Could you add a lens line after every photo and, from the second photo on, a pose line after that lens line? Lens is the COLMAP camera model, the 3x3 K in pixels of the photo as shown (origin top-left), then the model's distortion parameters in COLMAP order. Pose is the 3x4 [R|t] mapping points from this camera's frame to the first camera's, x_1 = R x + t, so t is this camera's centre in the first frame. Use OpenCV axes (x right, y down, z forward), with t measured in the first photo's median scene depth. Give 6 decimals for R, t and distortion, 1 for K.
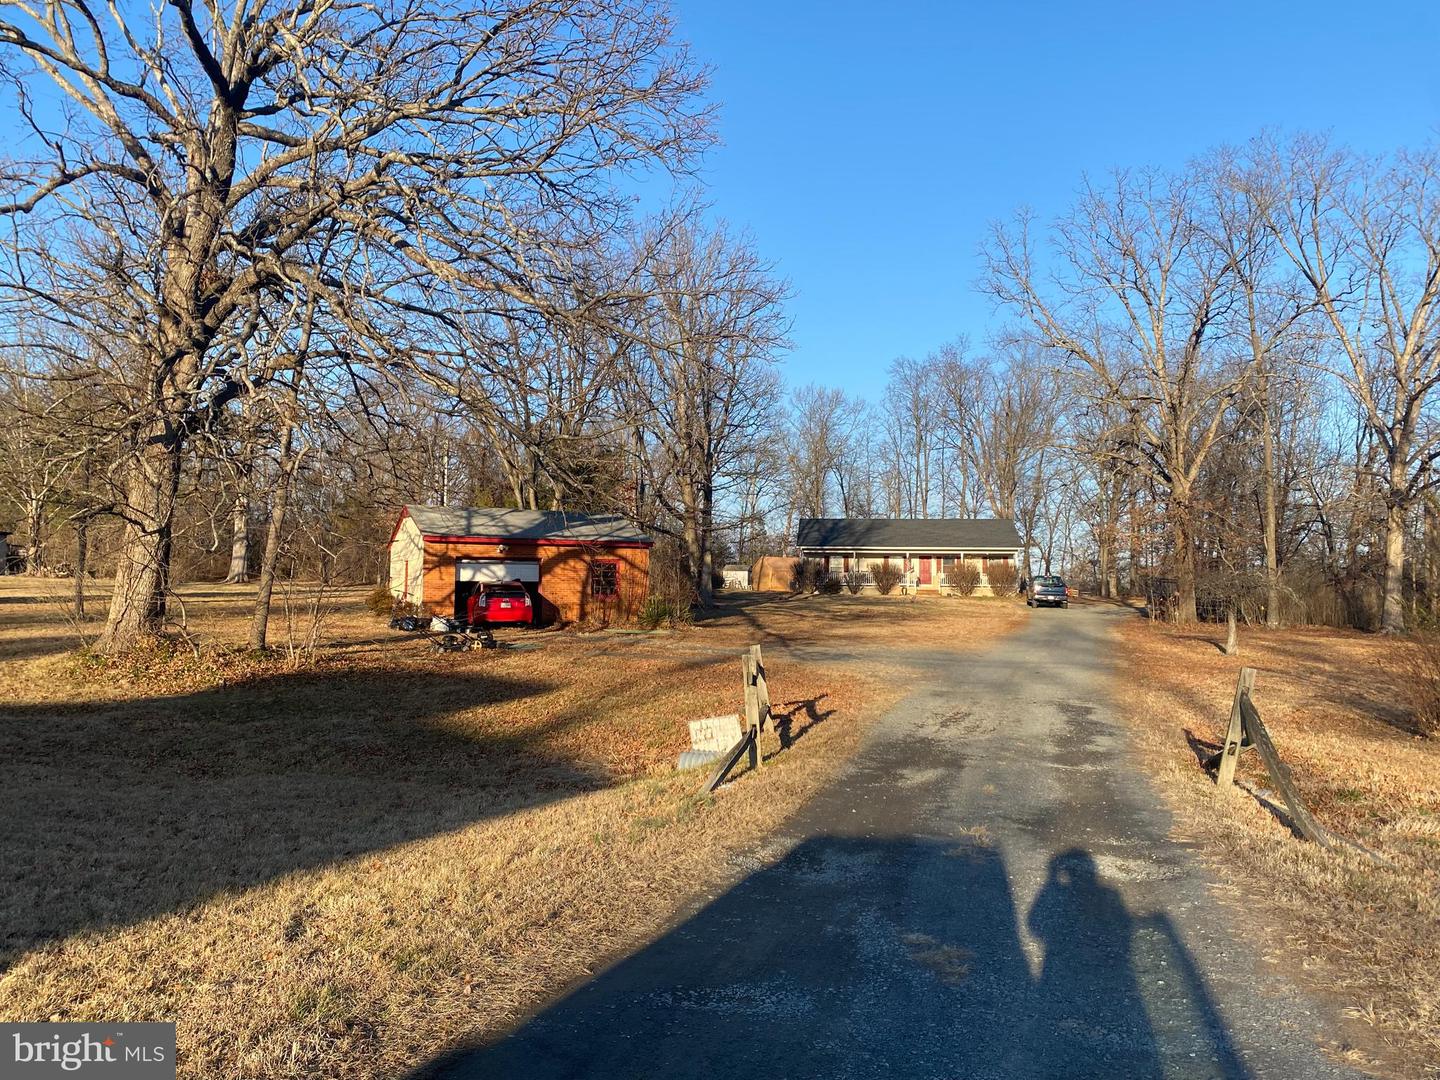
lens RADIAL K [[1211.2, 0, 719.8], [0, 1211.2, 520.4], [0, 0, 1]] dist [0.001714, 0.000057]
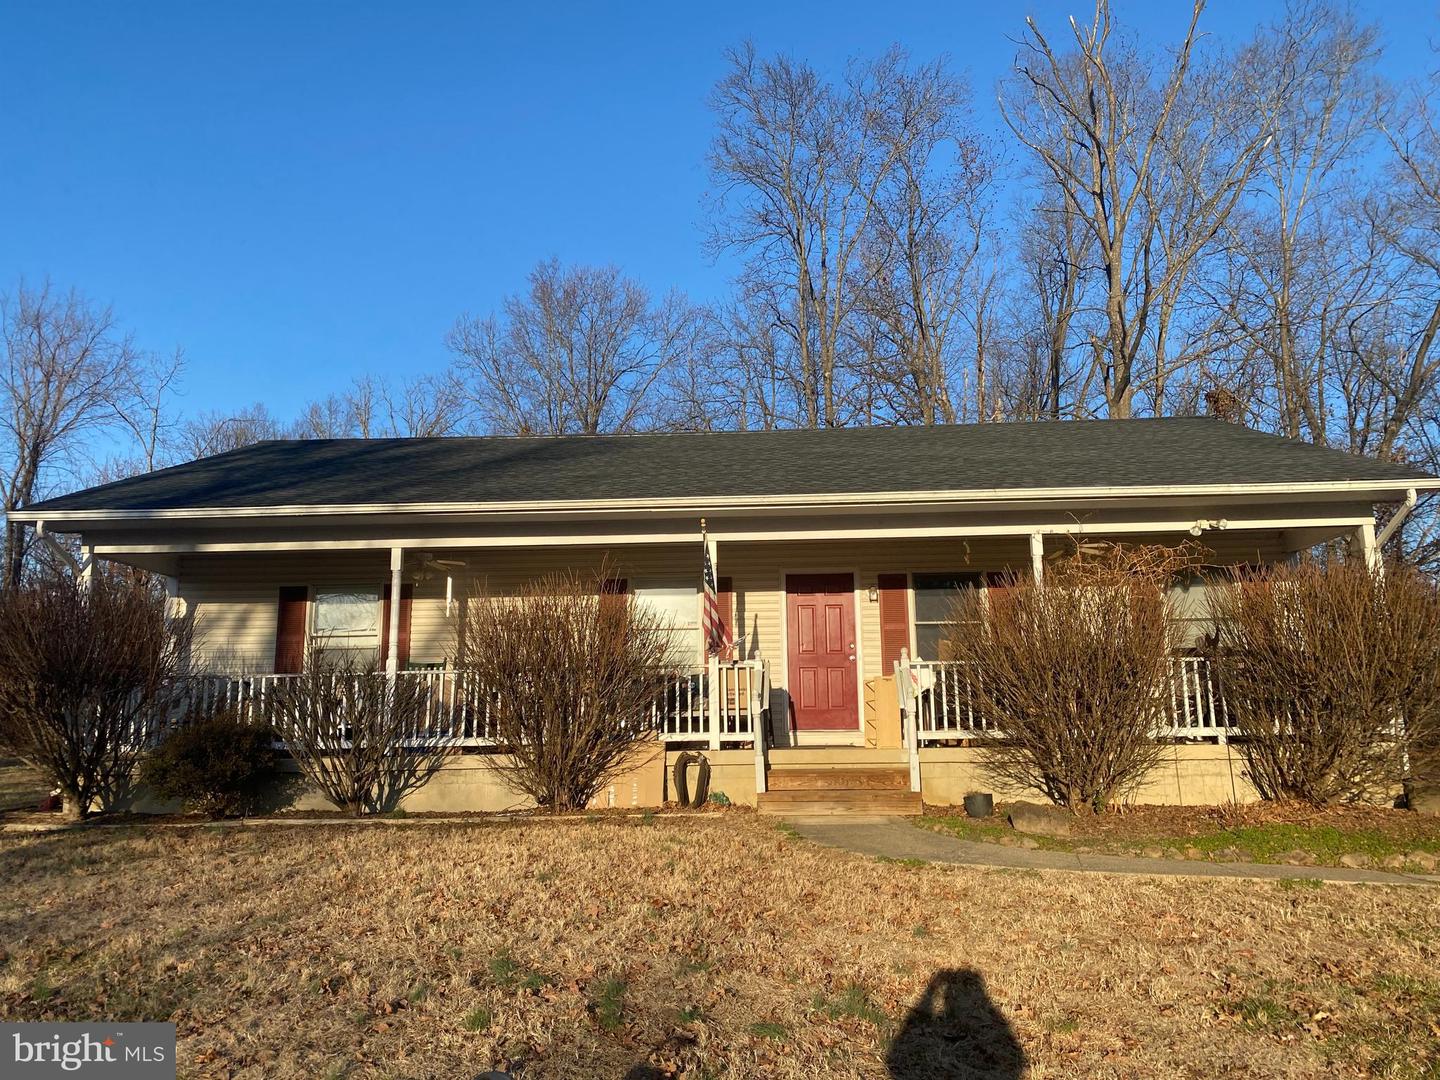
lens RADIAL K [[1017.9, 0, 720.0], [0, 1017.9, 540.0], [0, 0, 1]] dist [0.041855, -0.036421]
pose [[0.997943, -0.007355, 0.063680, 0.147761], [0.015832, 0.990900, -0.133669, 0.045187], [-0.062117, 0.134402, 0.988978, 0.863745]]
